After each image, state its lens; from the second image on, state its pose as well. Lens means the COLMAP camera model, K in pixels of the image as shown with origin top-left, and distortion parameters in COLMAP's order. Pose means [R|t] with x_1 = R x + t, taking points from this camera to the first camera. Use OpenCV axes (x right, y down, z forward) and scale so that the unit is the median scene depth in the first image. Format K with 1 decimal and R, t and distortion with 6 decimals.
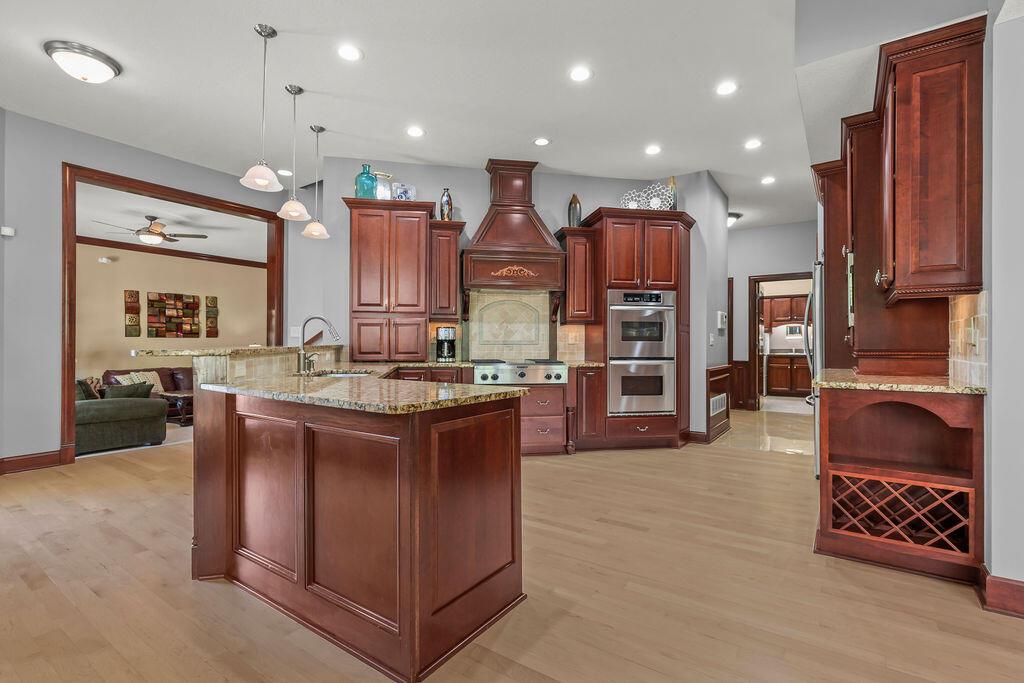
lens RADIAL K [[475.2, 0, 512.0], [0, 475.2, 341.5], [0, 0, 1]] dist [-0.000250, -0.000333]
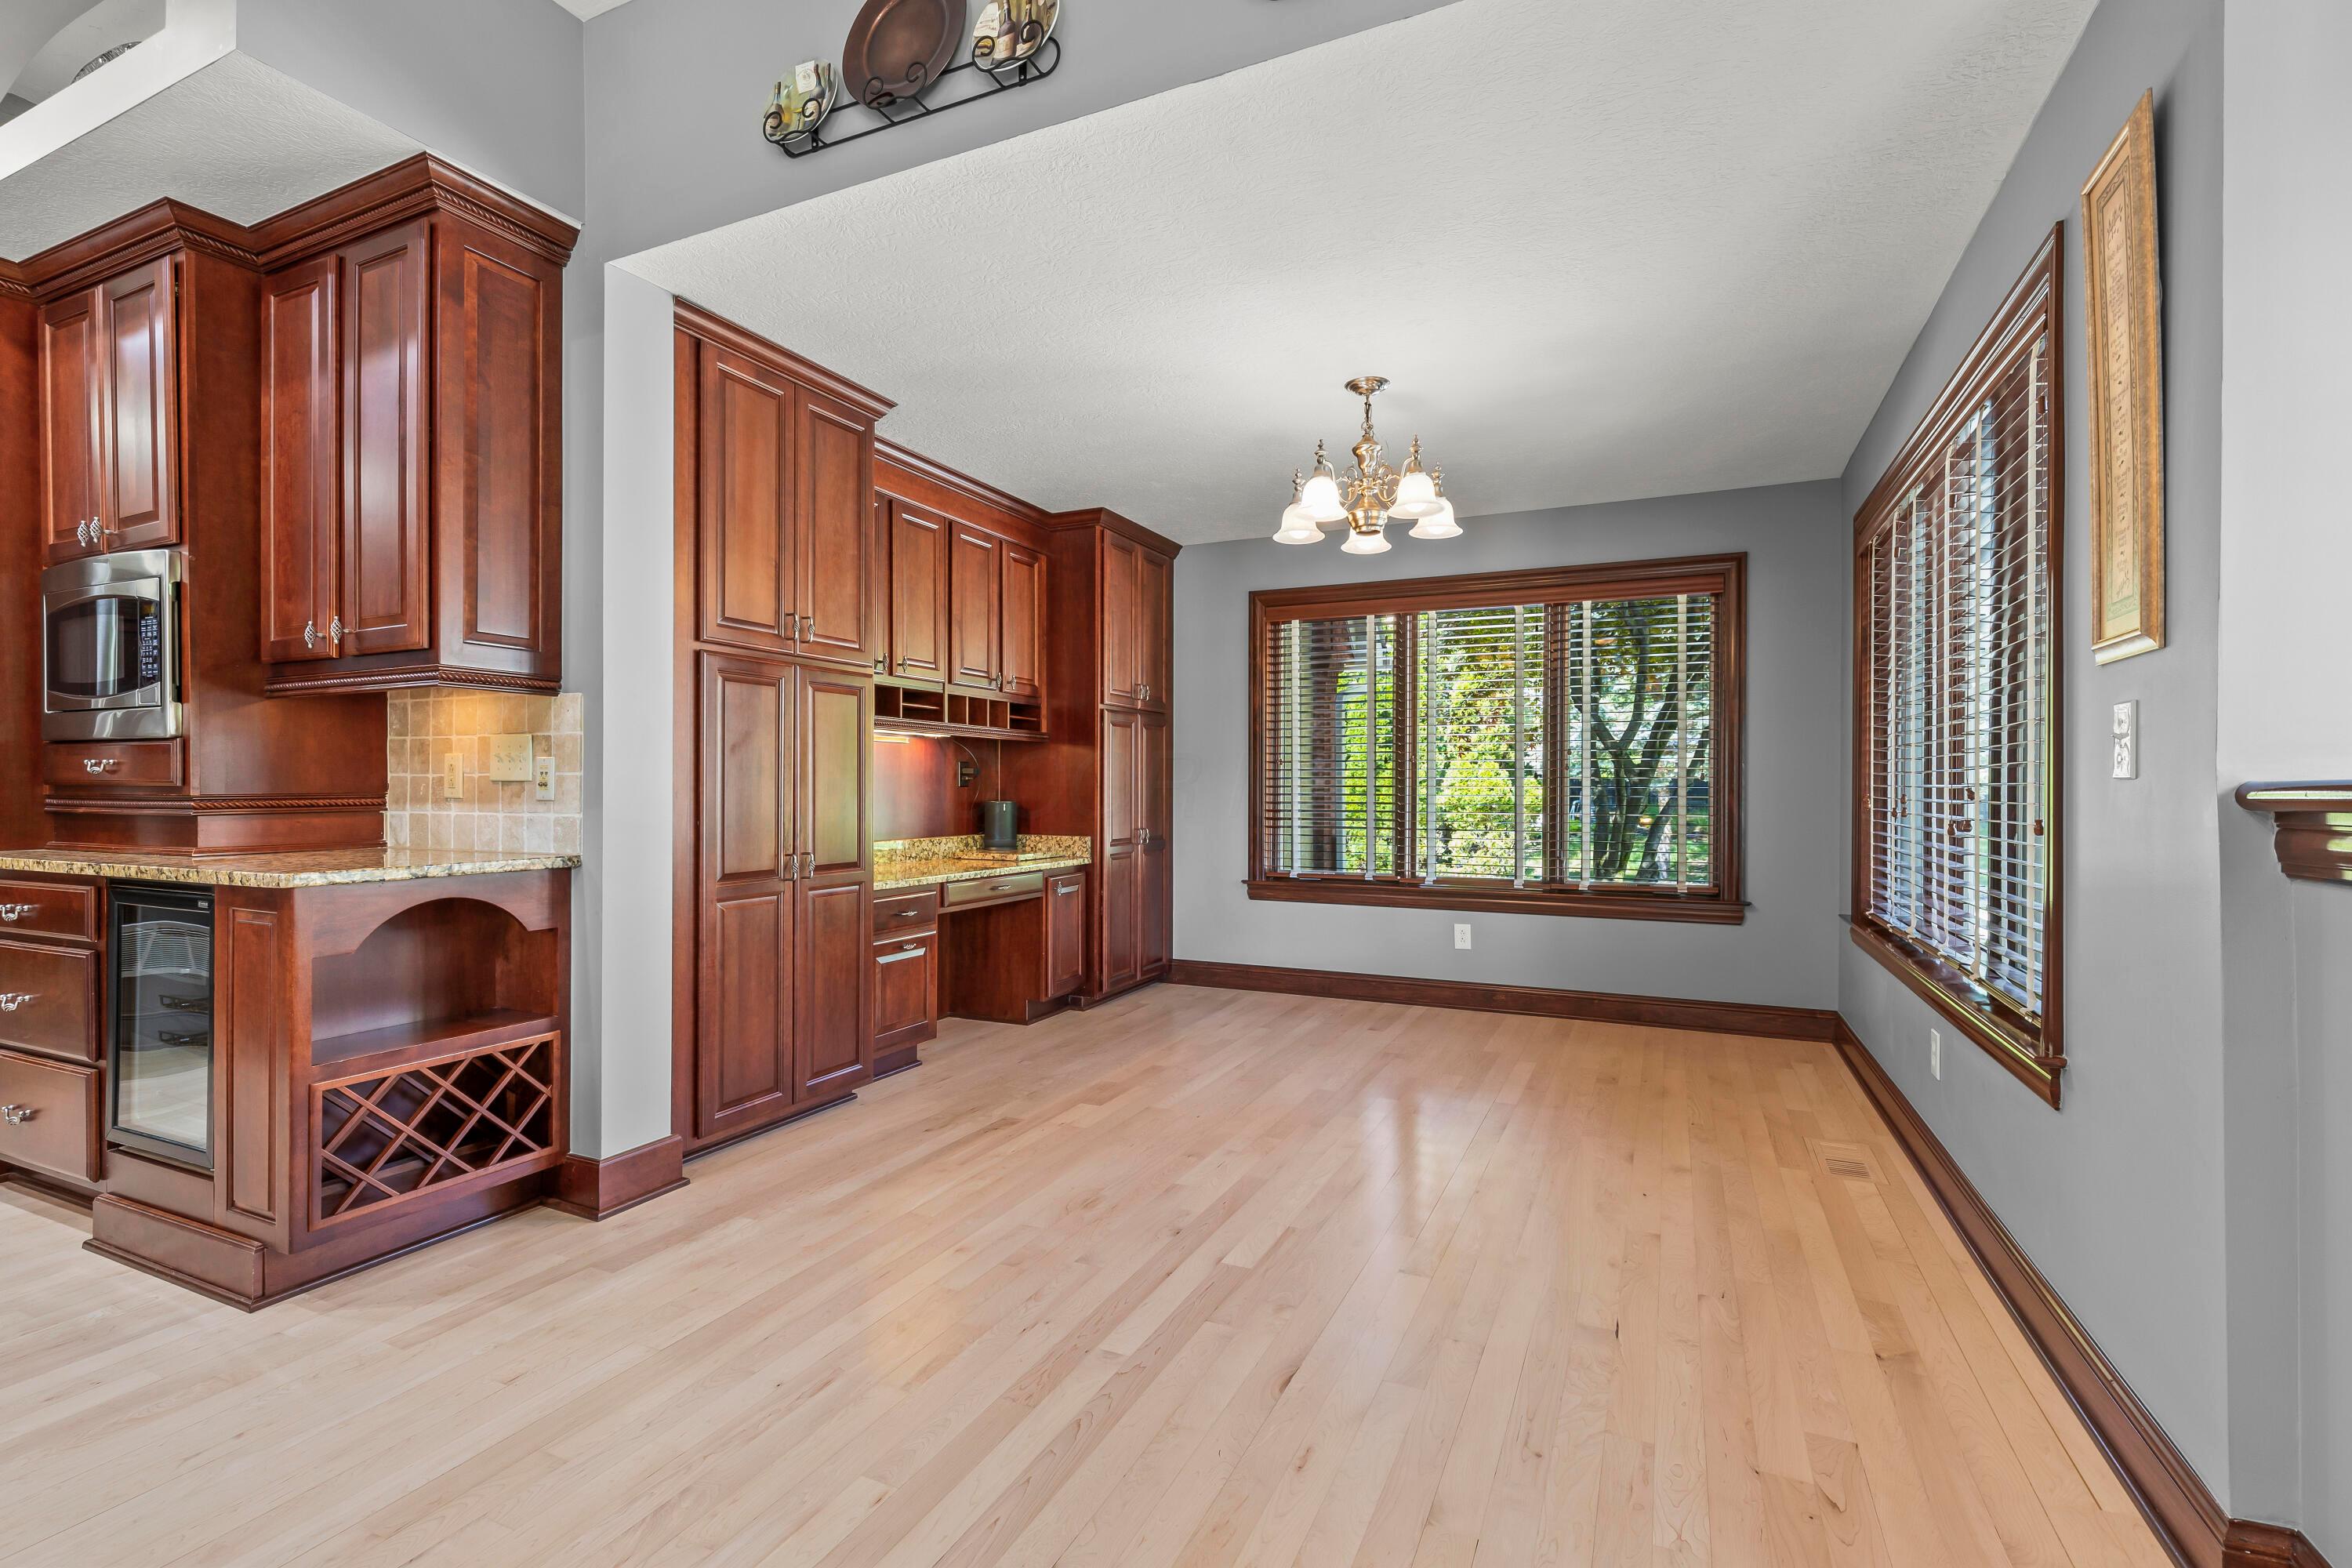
lens RADIAL K [[1064.4, 0, 1190.0], [0, 1064.4, 782.5], [0, 0, 1]] dist [0.003608, 0.000297]
pose [[-0.189679, 0.004409, 0.981836, -0.406147], [-0.006064, 0.999966, -0.005662, 0.007978], [-0.981828, -0.007028, -0.189645, 0.435833]]
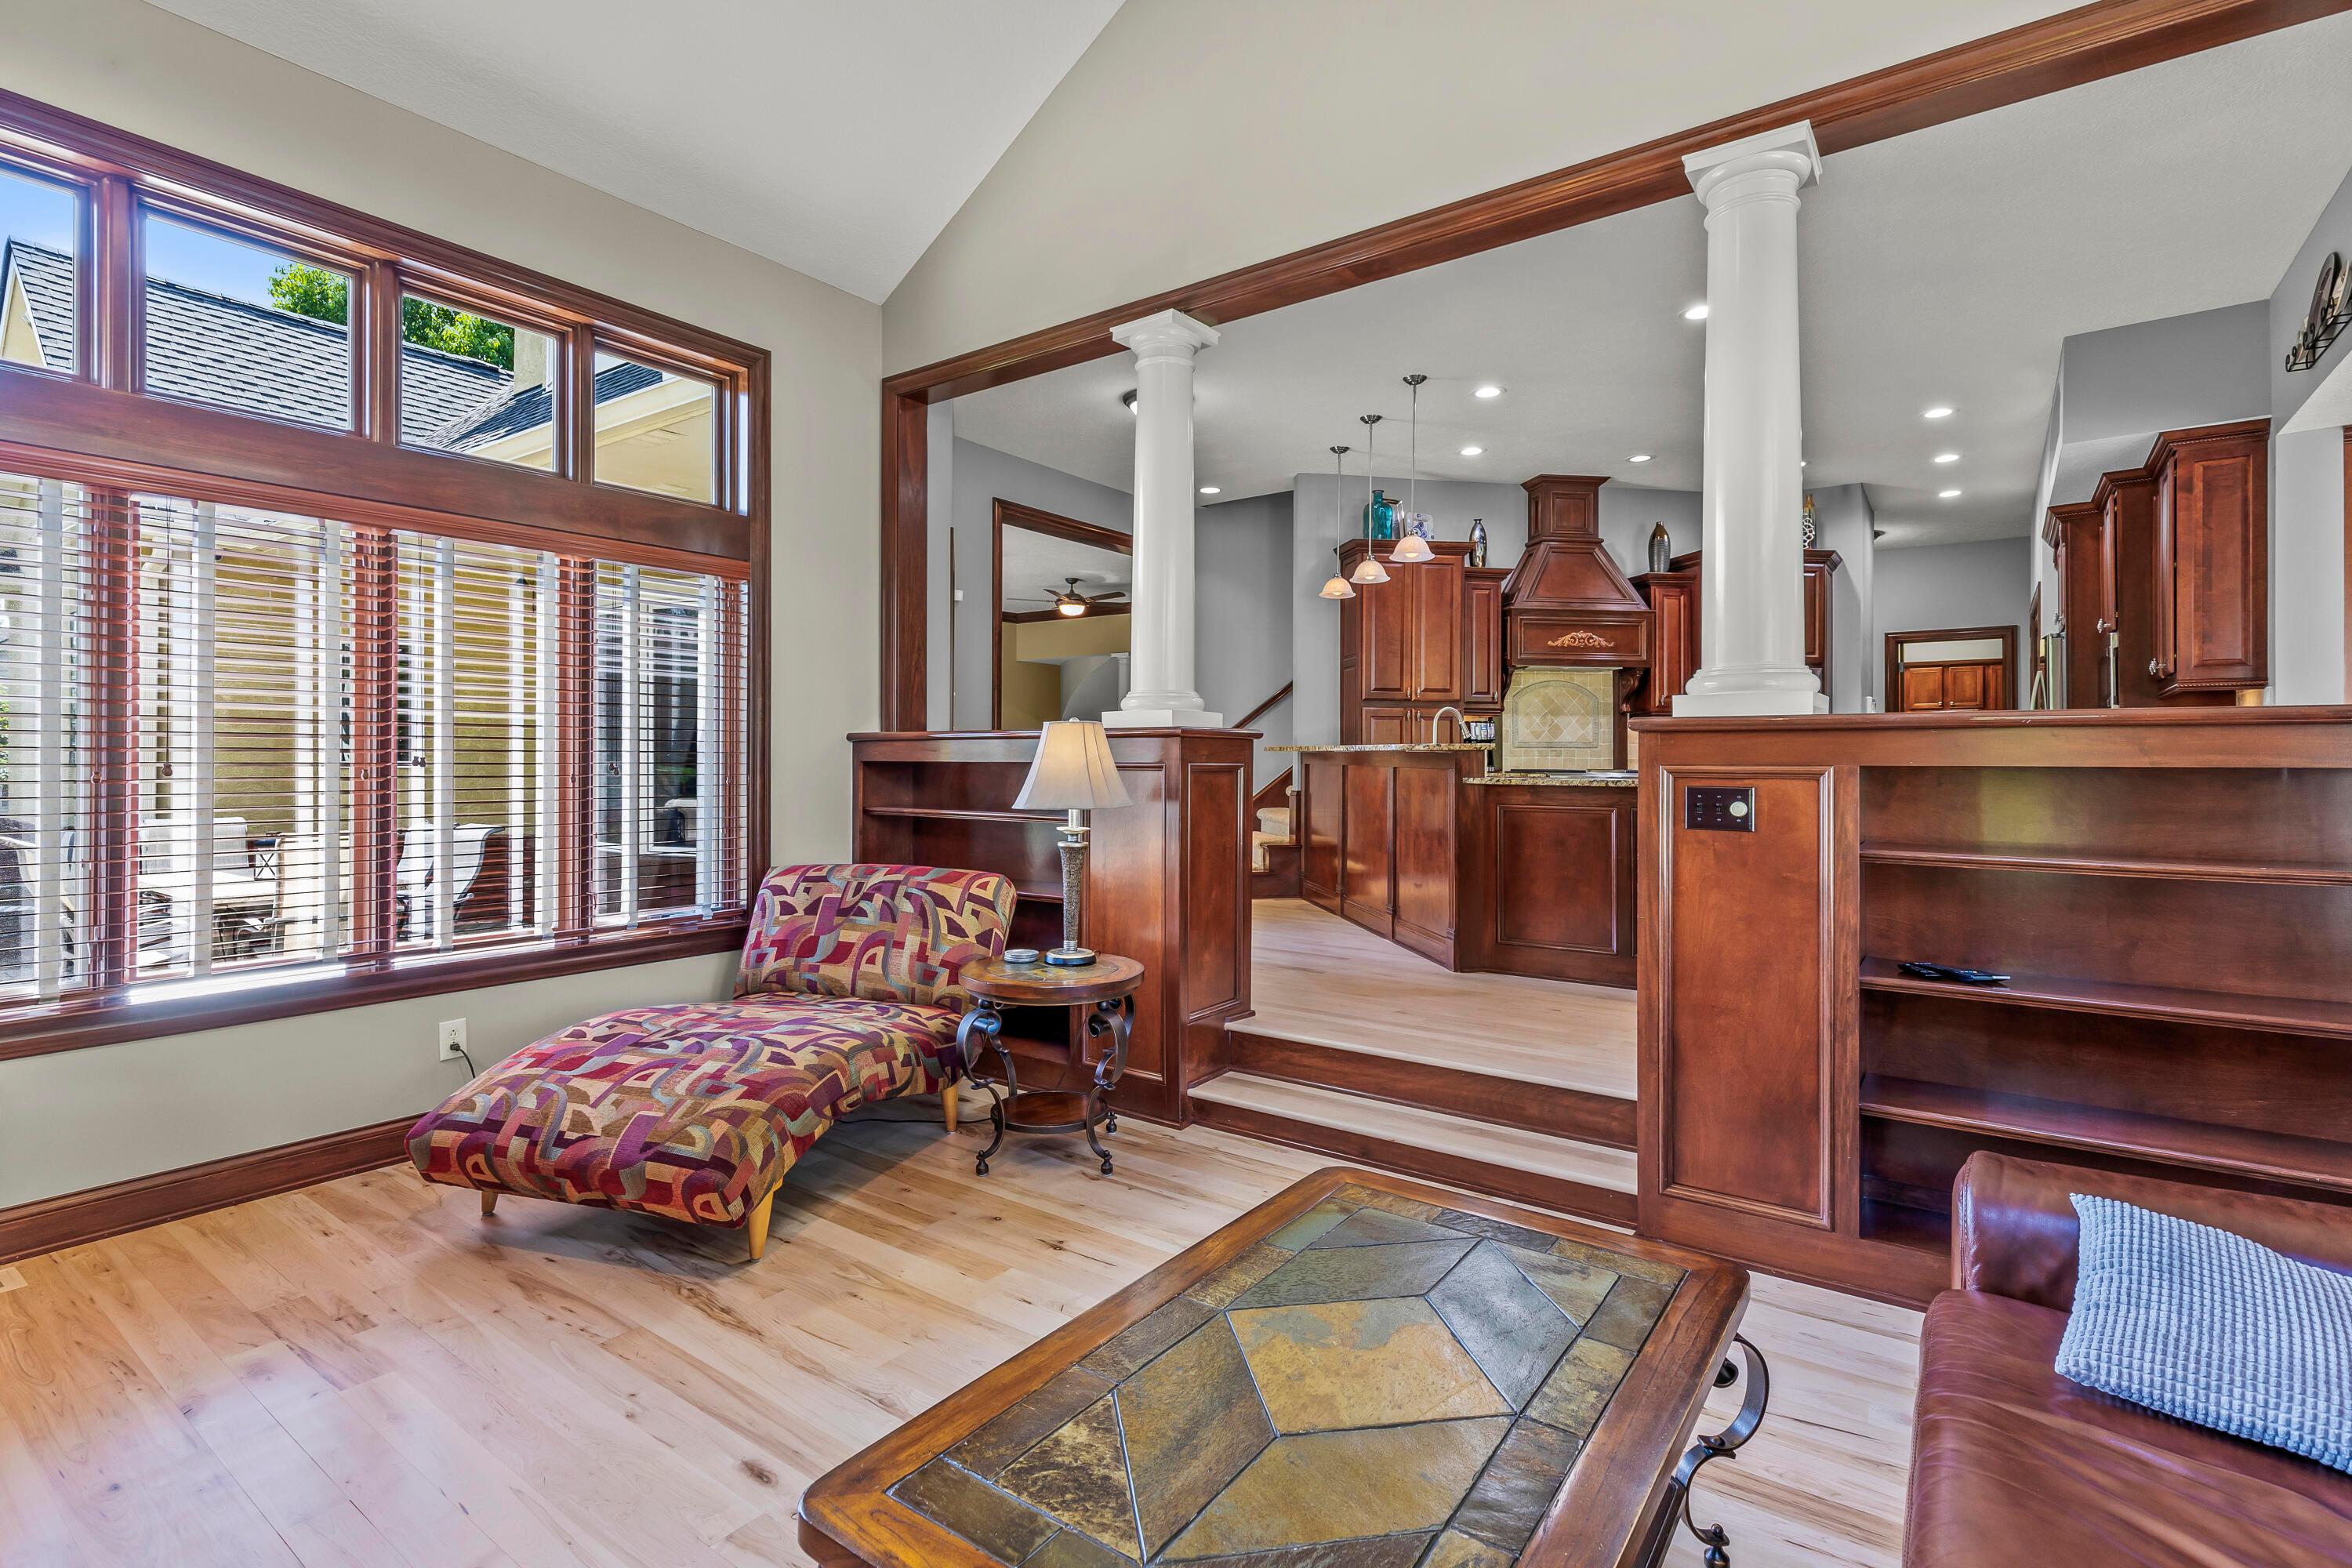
lens RADIAL K [[1122.4, 0, 1144.7], [0, 1122.4, 748.4], [0, 0, 1]] dist [0.002754, 0.000484]
pose [[0.999378, -0.000621, -0.035247, -1.192005], [0.000434, 0.999986, -0.005331, 0.035392], [0.035250, 0.005312, 0.999364, -1.340957]]
